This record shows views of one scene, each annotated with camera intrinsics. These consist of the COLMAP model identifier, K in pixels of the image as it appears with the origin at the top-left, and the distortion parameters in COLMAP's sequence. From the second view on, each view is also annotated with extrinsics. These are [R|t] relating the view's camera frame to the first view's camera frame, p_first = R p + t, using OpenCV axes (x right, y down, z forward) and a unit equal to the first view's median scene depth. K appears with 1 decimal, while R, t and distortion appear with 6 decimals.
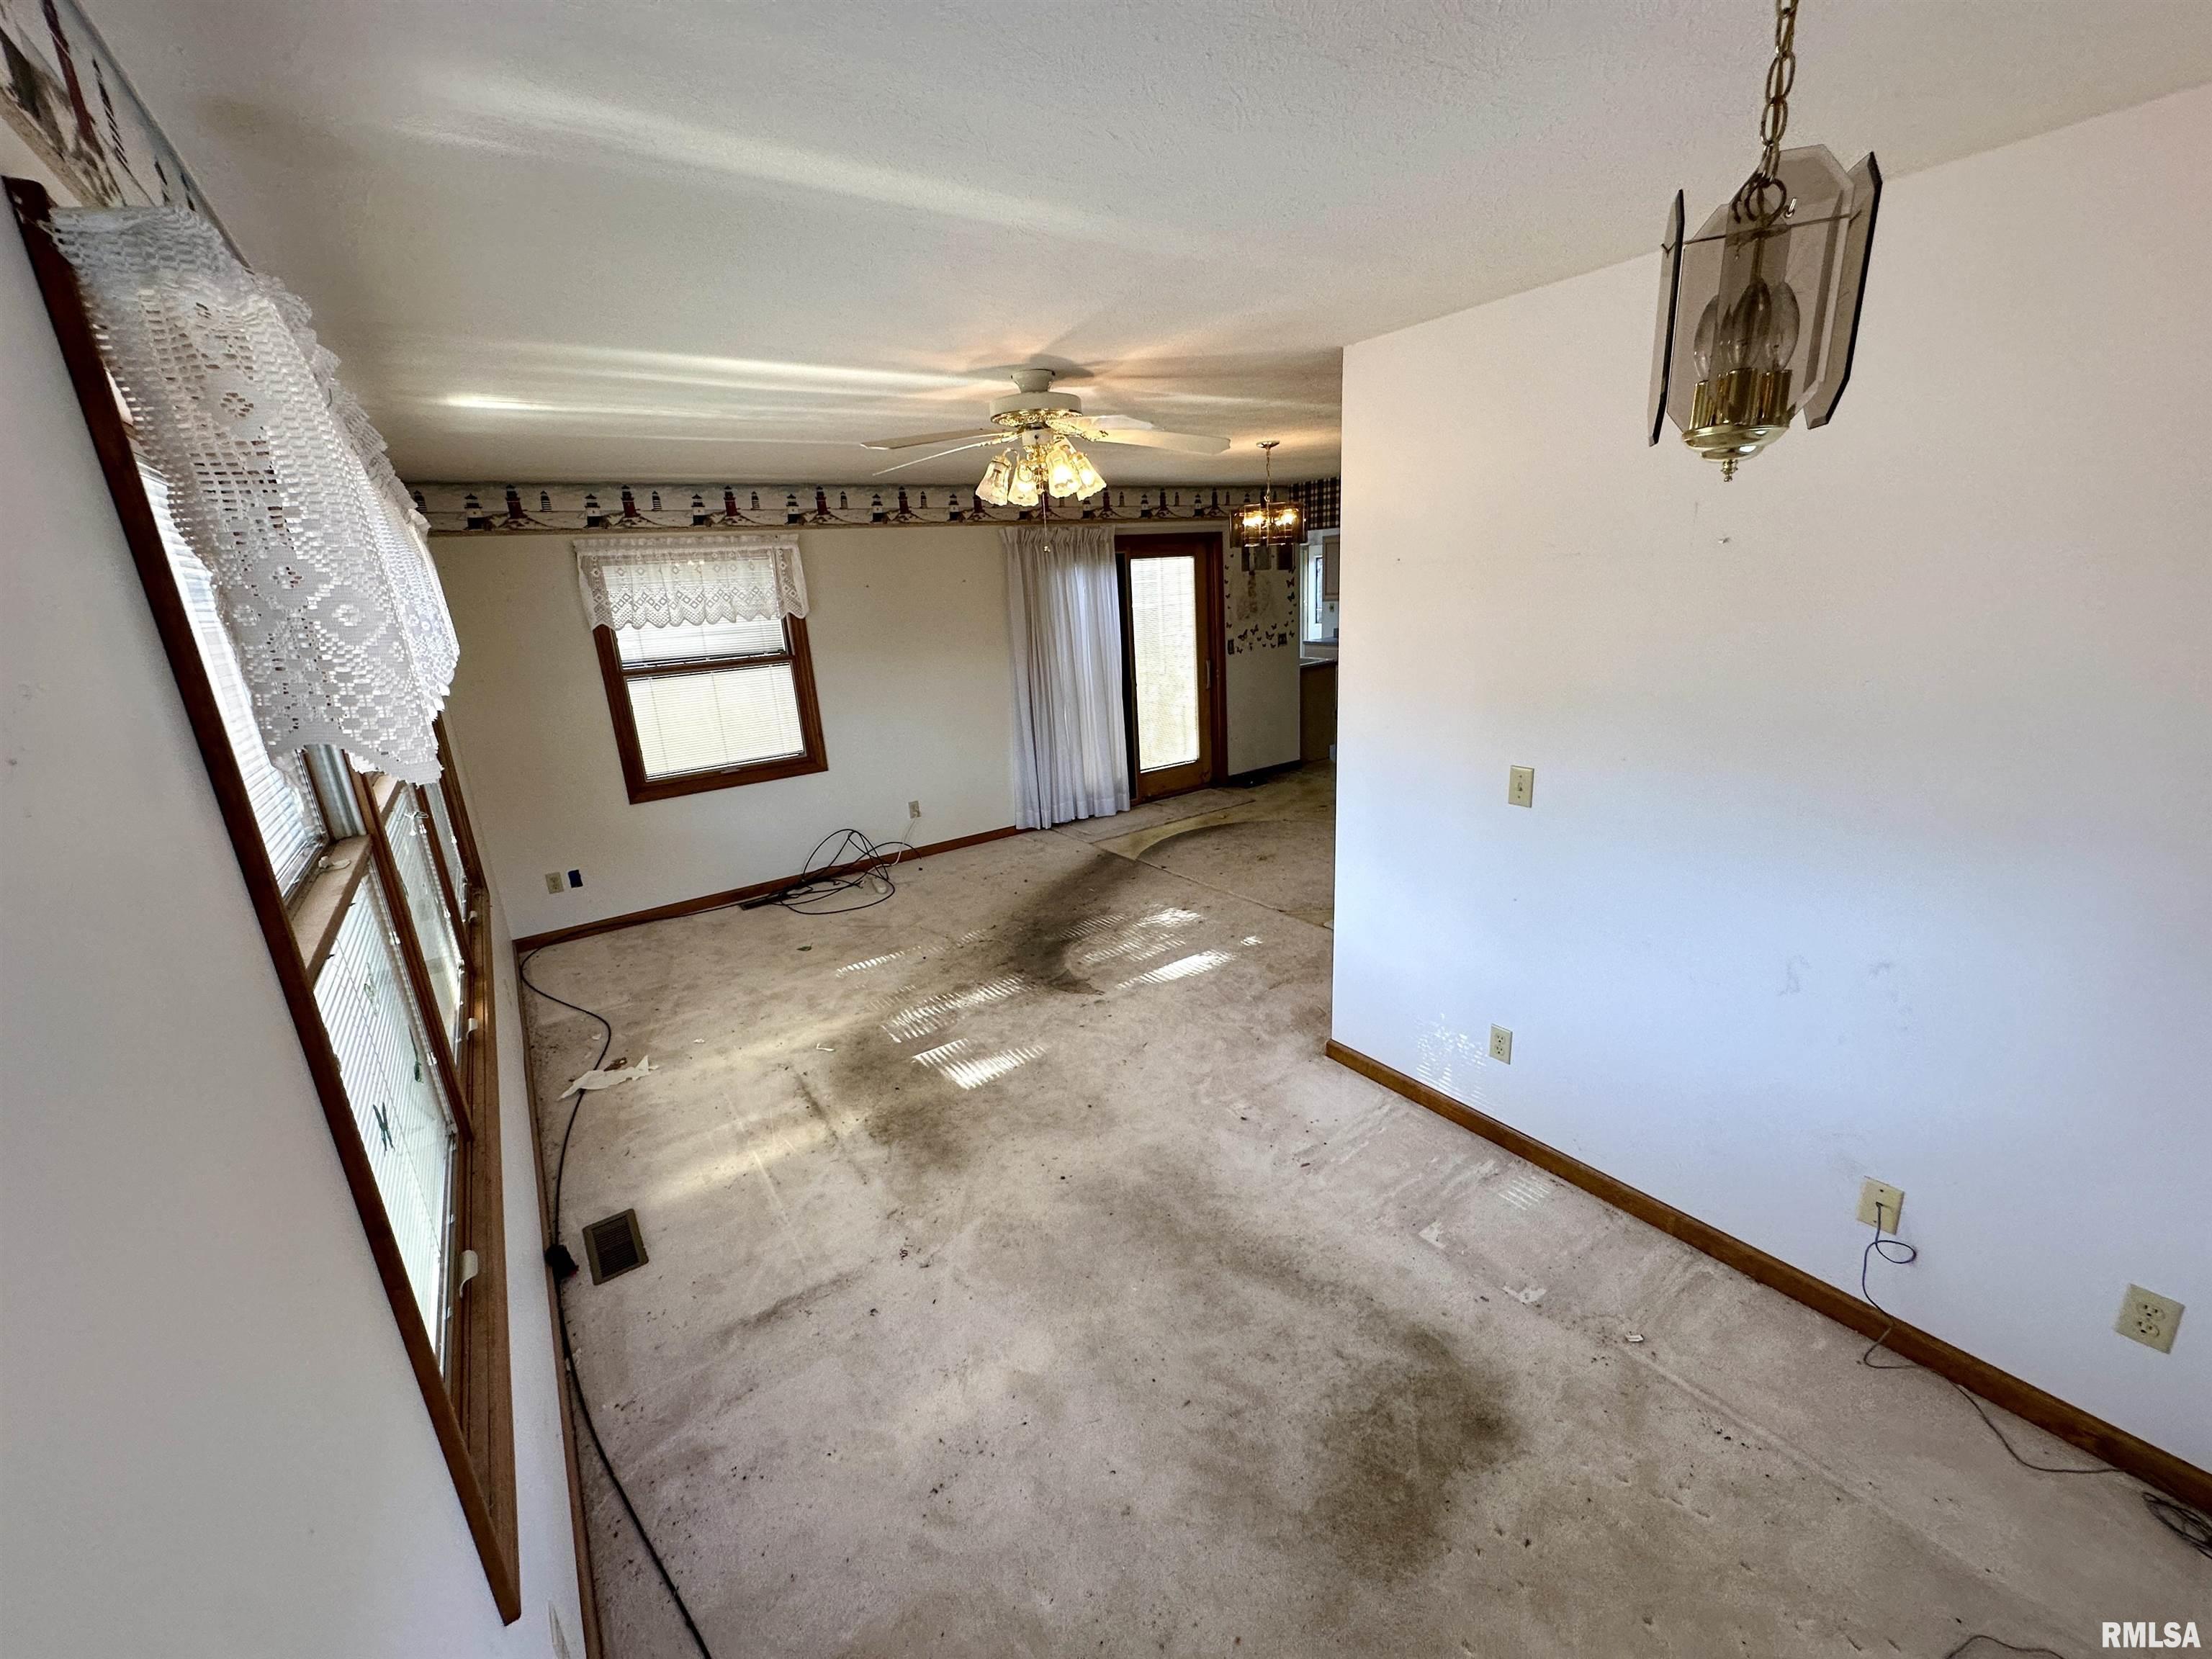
lens RADIAL K [[876.7, 0, 1106.0], [0, 876.7, 829.5], [0, 0, 1]] dist [-0.003084, -0.000164]
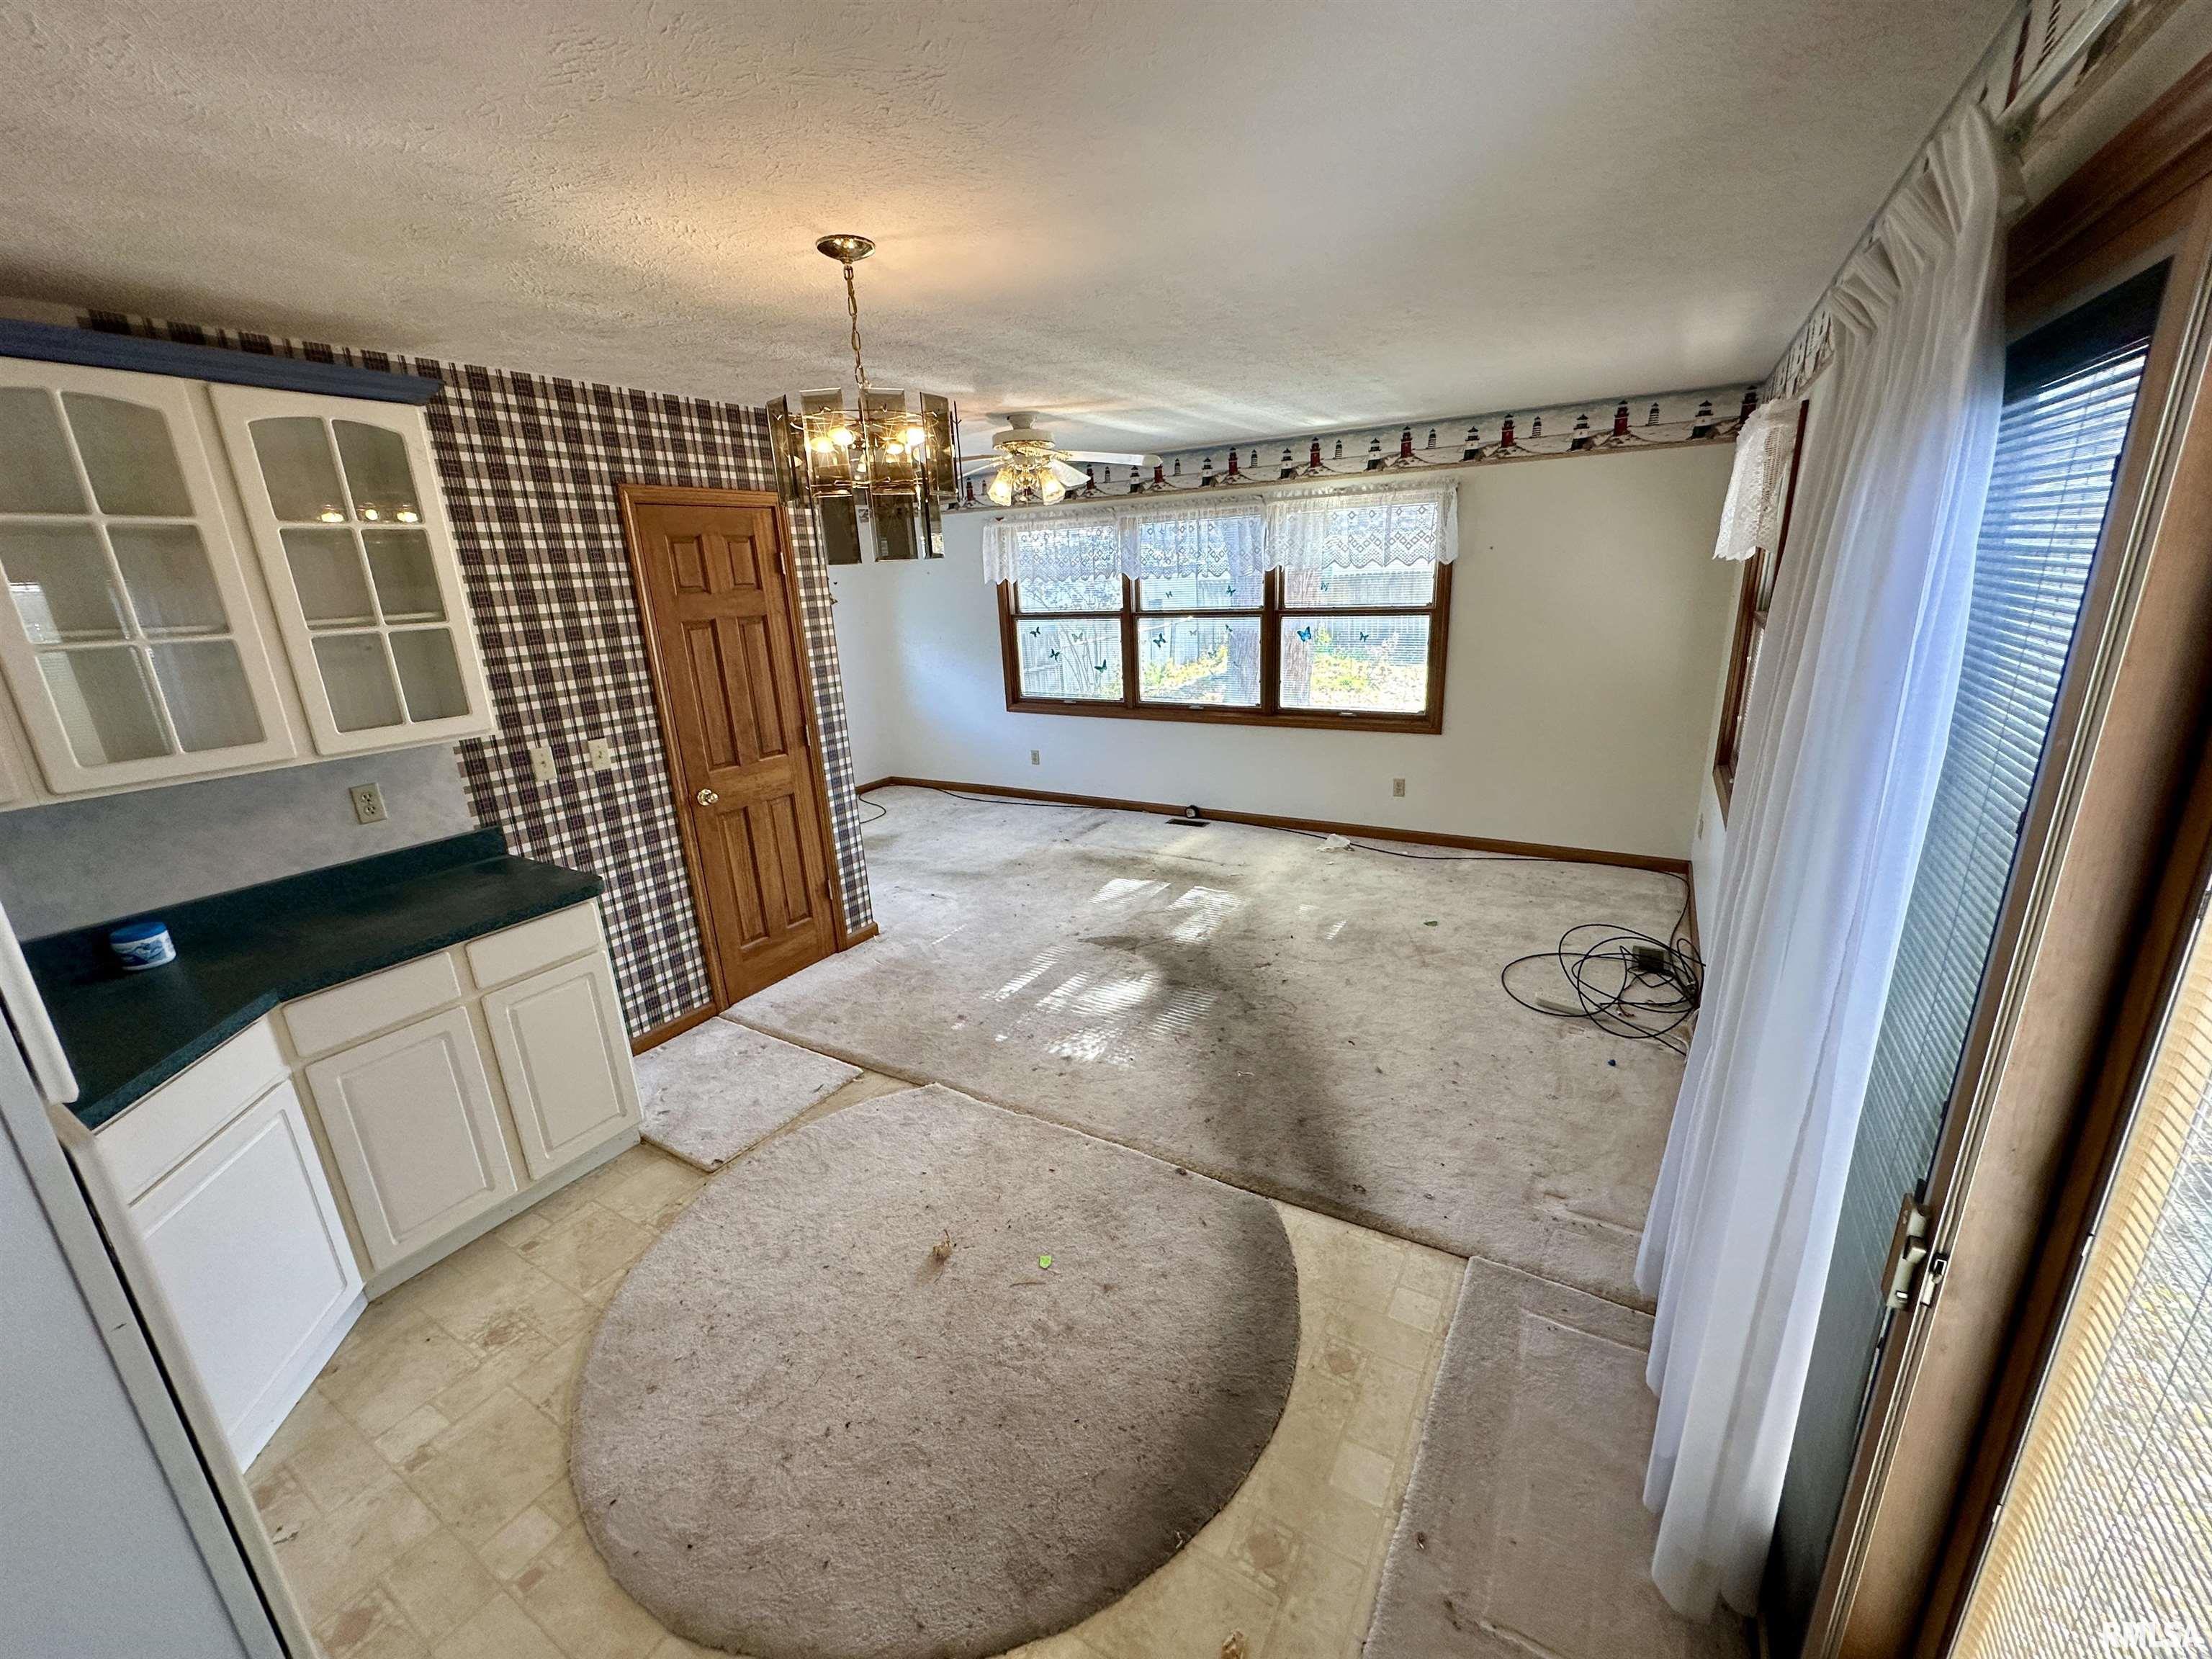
lens RADIAL K [[884.1, 0, 1106.0], [0, 884.1, 829.5], [0, 0, 1]] dist [-0.004656, 0.001875]
pose [[-0.907550, 0.211664, -0.362701, 0.306509], [-0.020305, 0.840559, 0.541339, -0.478292], [0.419454, 0.498656, -0.758551, 1.634433]]
